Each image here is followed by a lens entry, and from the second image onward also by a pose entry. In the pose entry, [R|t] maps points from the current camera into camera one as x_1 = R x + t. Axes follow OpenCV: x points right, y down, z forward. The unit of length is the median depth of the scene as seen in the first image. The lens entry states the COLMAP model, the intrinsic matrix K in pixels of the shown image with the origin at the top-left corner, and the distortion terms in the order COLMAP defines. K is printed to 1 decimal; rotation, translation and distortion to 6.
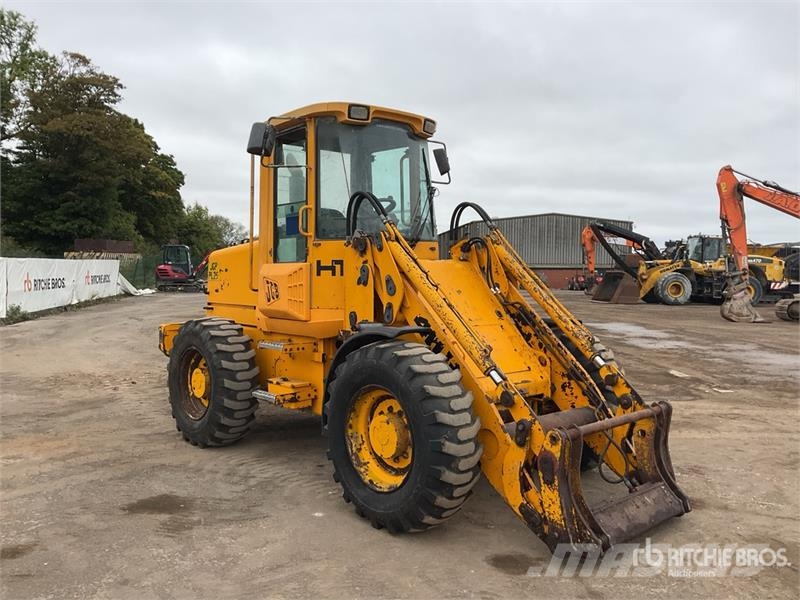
lens RADIAL K [[657.2, 0, 397.4], [0, 657.2, 297.5], [0, 0, 1]] dist [0.096088, -0.193821]
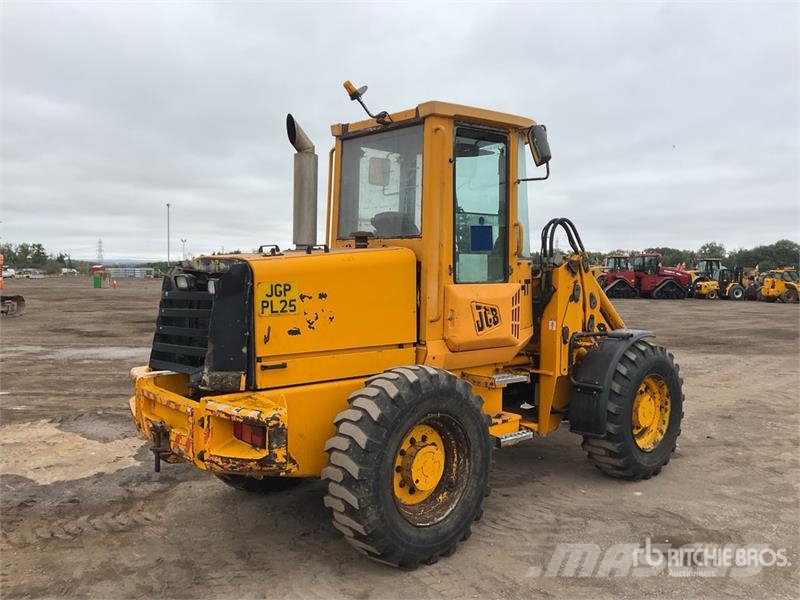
lens RADIAL K [[623.1, 0, 424.5], [0, 623.1, 286.5], [0, 0, 1]] dist [0.121543, -0.278688]
pose [[0.015686, -0.036101, 0.999225, -1.041847], [0.032941, 0.998824, 0.035570, -0.084584], [-0.999334, 0.032357, 0.016857, 1.124726]]
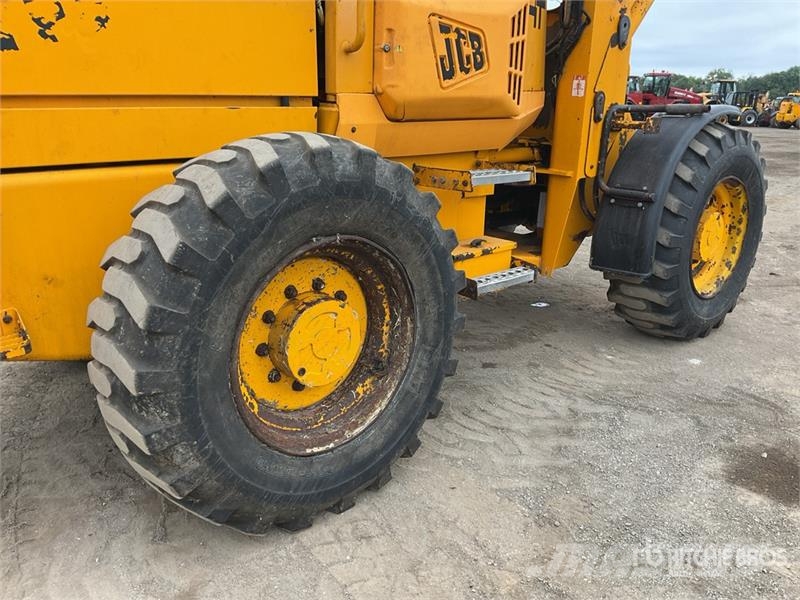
lens RADIAL K [[668.4, 0, 448.2], [0, 668.4, 298.4], [0, 0, 1]] dist [0.004289, -0.001869]
pose [[-0.036528, -0.305947, 0.951348, -0.690537], [0.021575, 0.951520, 0.306831, 0.009794], [-0.999100, 0.031734, -0.028156, 1.083447]]
